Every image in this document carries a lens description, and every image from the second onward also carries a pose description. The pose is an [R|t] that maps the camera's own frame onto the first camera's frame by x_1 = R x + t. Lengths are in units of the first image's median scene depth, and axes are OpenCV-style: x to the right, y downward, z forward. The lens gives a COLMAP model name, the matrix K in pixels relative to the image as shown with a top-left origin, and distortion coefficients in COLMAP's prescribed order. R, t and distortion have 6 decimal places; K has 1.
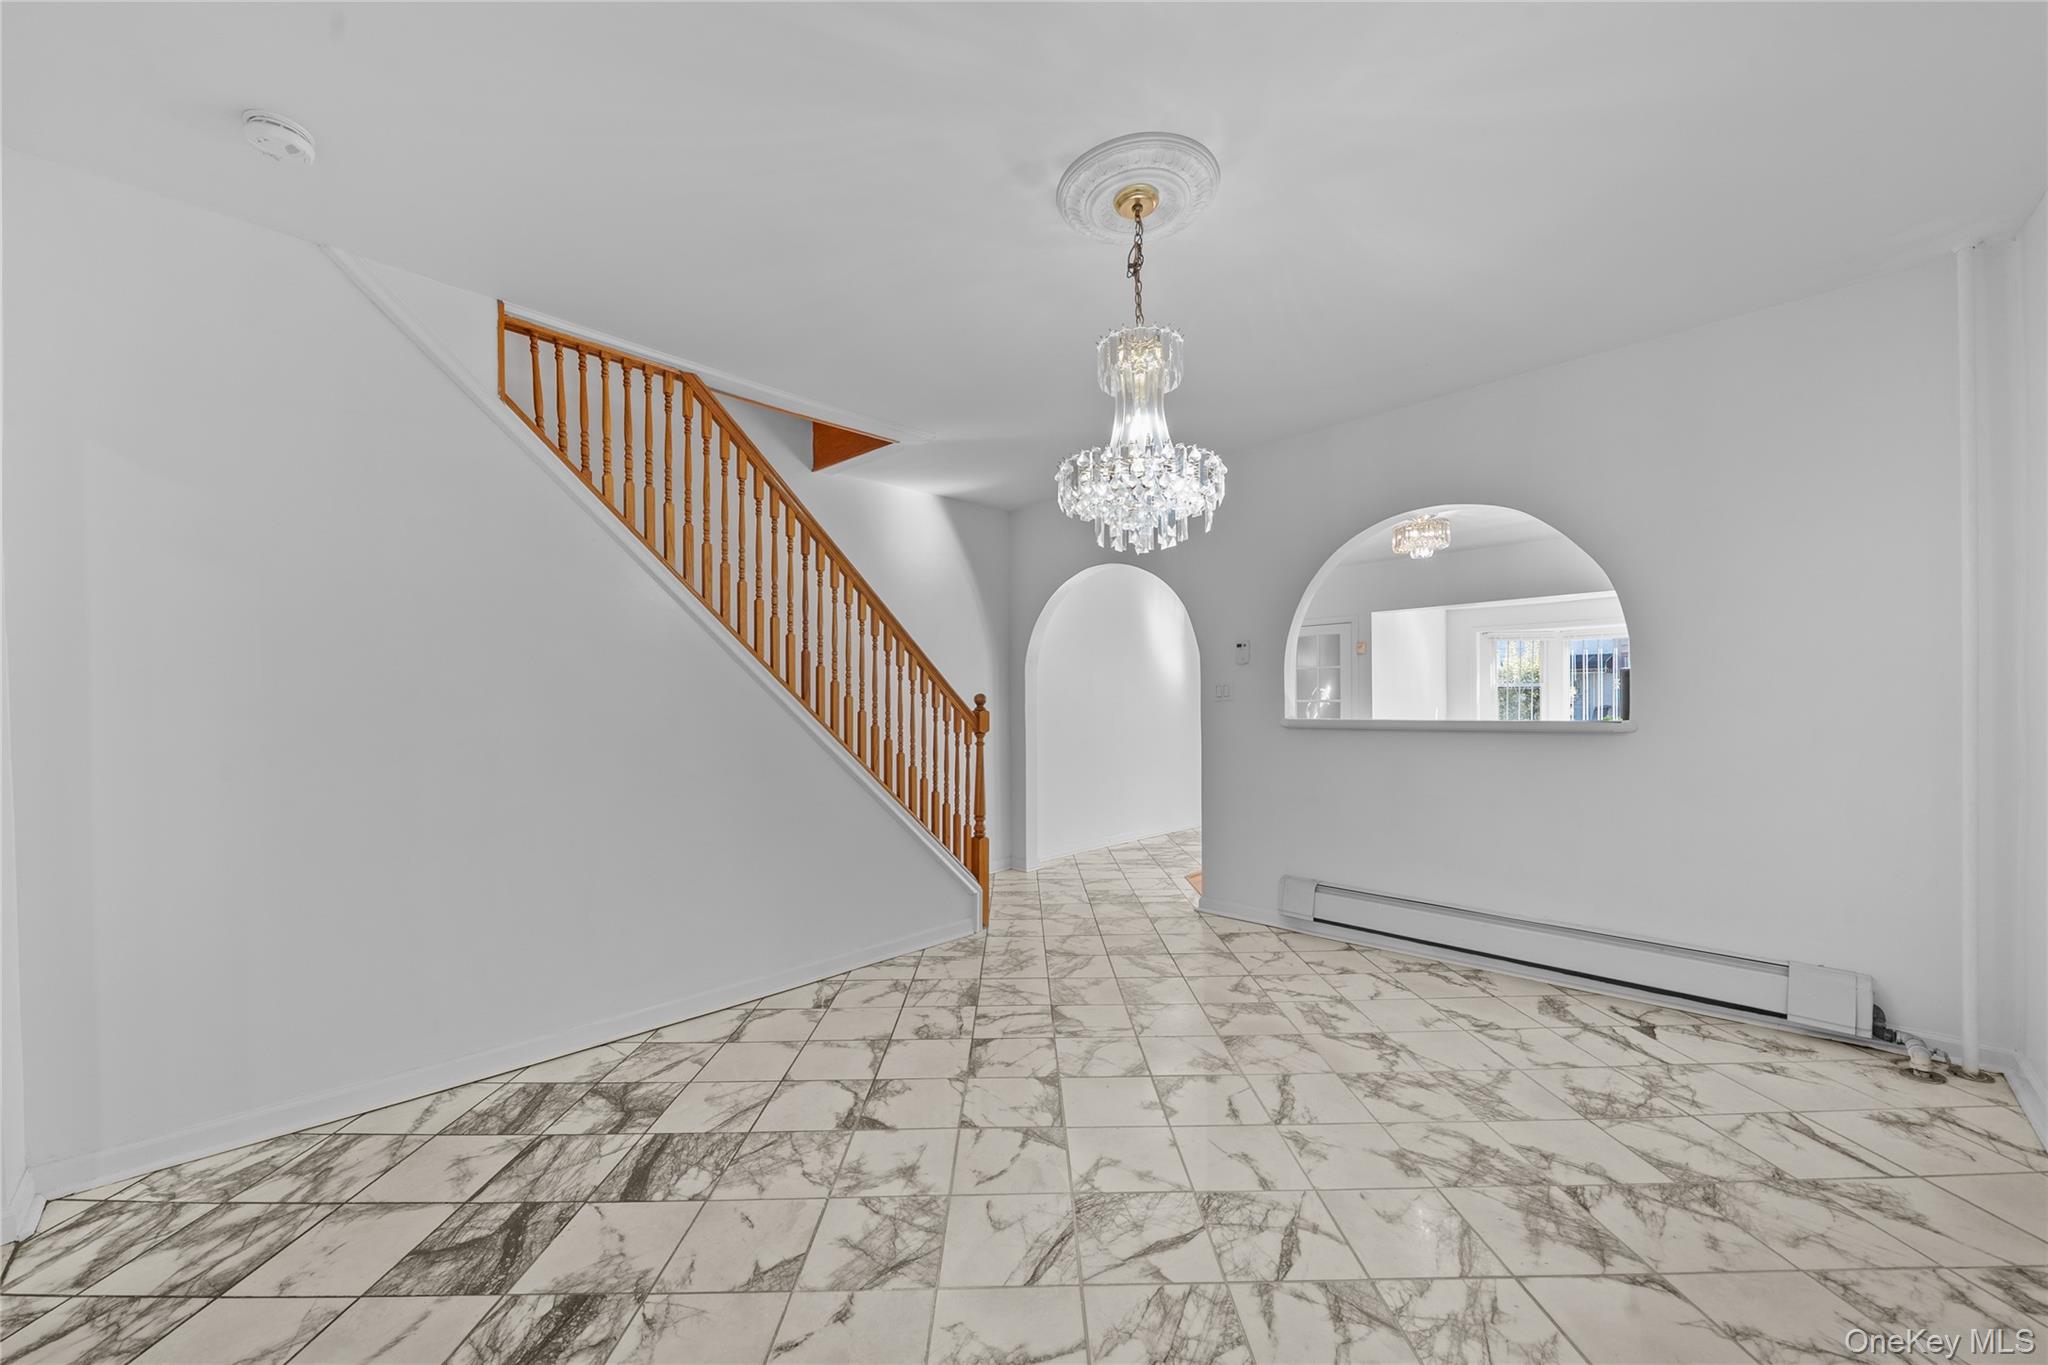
lens RADIAL K [[769.8, 0, 1006.2], [0, 769.8, 710.9], [0, 0, 1]] dist [-0.002362, -0.000437]
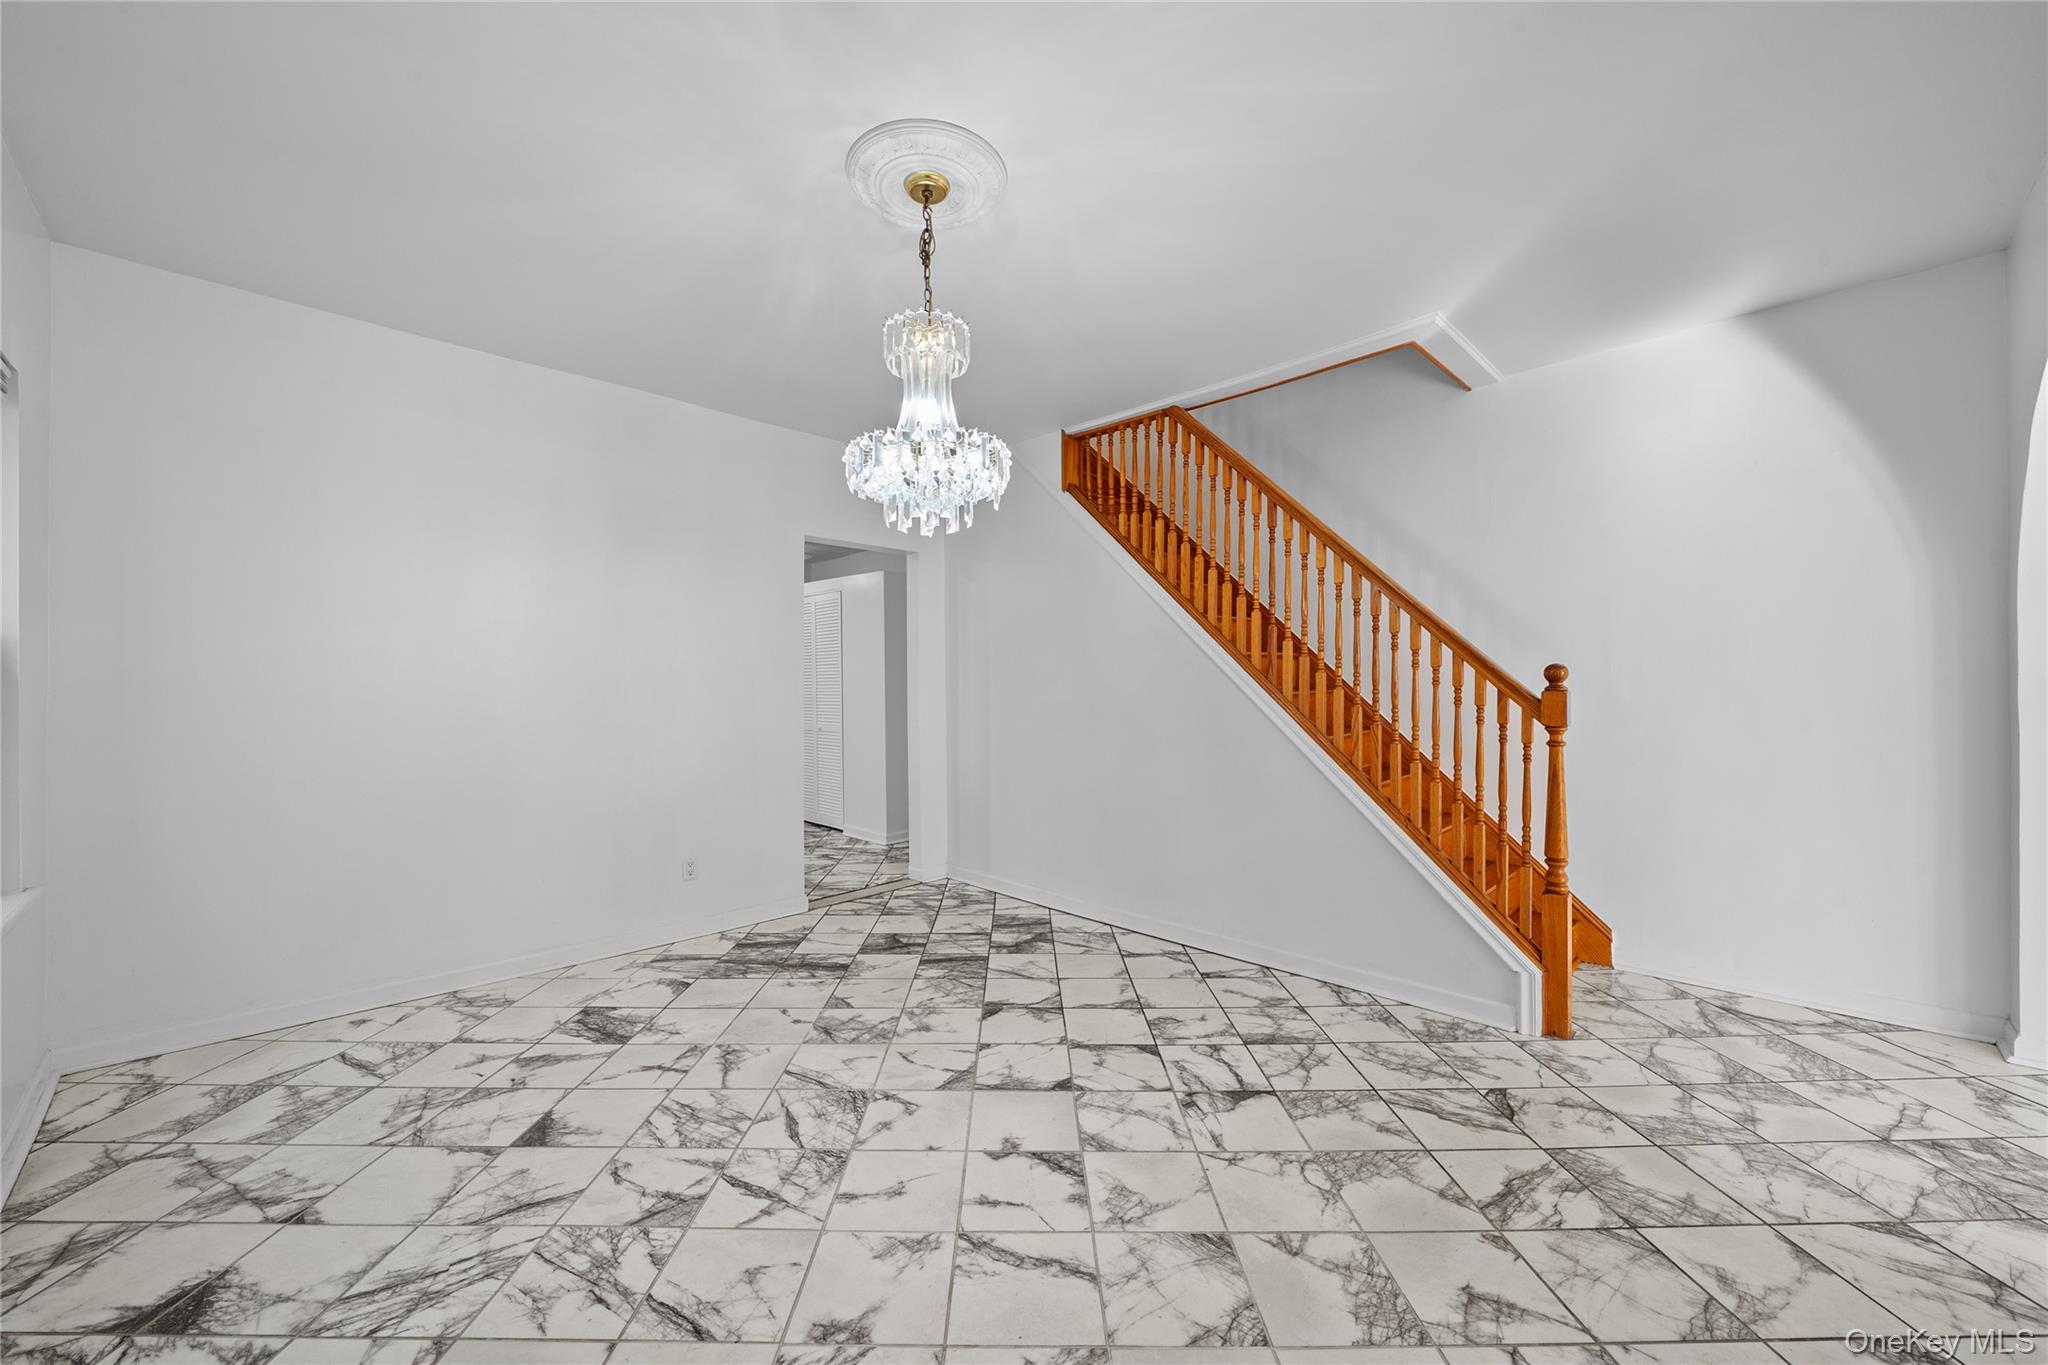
lens RADIAL K [[769.8, 0, 1014.7], [0, 769.8, 683.6], [0, 0, 1]] dist [-0.002362, -0.000437]
pose [[-0.000281, 0.007287, -0.999973, 1.060826], [-0.001648, 0.999972, 0.007287, -0.017972], [0.999999, 0.001650, -0.000269, 1.002886]]
